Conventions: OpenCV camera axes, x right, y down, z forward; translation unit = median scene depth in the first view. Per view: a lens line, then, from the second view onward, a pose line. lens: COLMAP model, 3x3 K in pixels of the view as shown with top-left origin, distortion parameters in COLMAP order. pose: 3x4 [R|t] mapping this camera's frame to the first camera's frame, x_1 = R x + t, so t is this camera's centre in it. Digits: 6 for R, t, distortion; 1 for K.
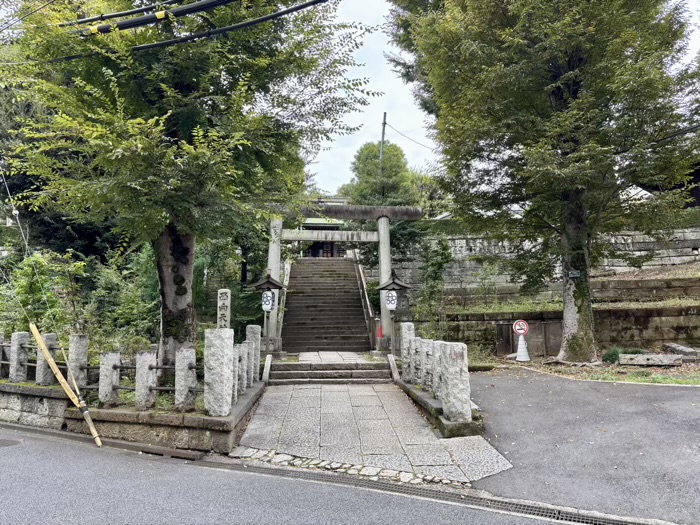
lens RADIAL K [[527.8, 0, 351.7], [0, 527.8, 262.1], [0, 0, 1]] dist [0.043575, -0.047061]
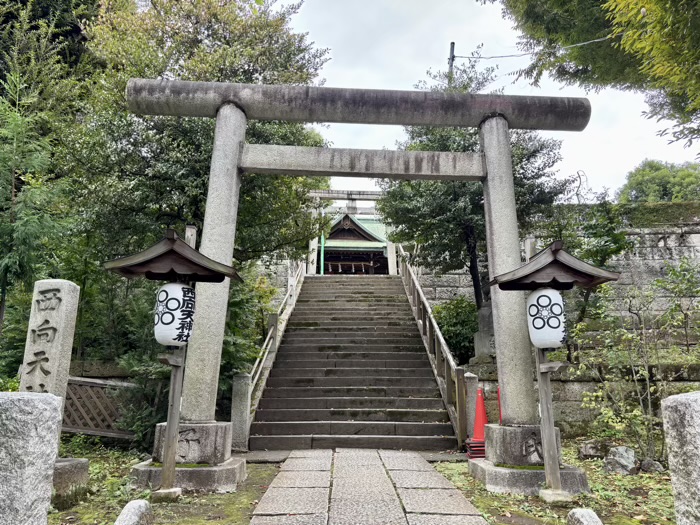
lens RADIAL K [[527.8, 0, 348.6], [0, 527.8, 260.6], [0, 0, 1]] dist [0.043575, -0.047061]
pose [[0.997312, -0.000045, -0.073266, -0.021206], [-0.007539, 0.994629, -0.103233, 0.063377], [0.072877, 0.103508, 0.991955, 0.577225]]
